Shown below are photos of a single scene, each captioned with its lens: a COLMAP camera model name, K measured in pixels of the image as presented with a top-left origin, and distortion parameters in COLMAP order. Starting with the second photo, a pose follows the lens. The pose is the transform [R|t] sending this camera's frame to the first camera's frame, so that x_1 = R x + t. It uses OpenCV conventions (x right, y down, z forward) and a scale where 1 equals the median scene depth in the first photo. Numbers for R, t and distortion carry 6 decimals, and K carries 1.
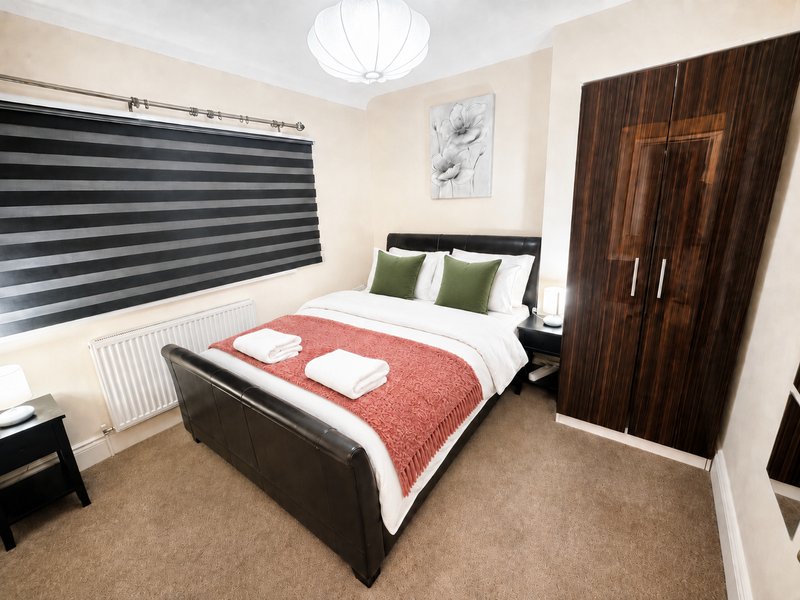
lens RADIAL K [[322.5, 0, 400.4], [0, 322.5, 289.5], [0, 0, 1]] dist [-0.043790, -0.000208]
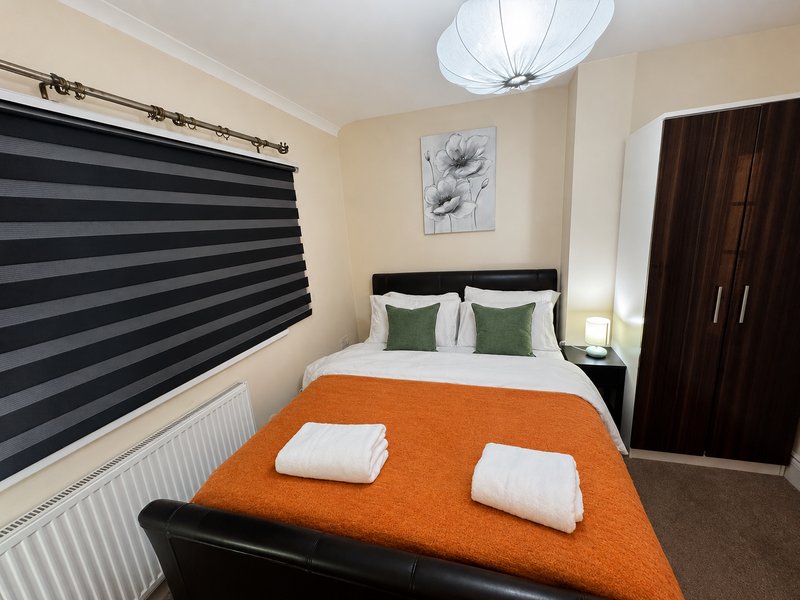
lens RADIAL K [[324.0, 0, 400.0], [0, 324.0, 300.0], [0, 0, 1]] dist [-0.058767, 0.012248]
pose [[0.947109, -0.088696, 0.308412, -0.303852], [0.110624, 0.992377, -0.054320, -0.063080], [-0.301243, 0.085565, 0.949701, 0.190272]]
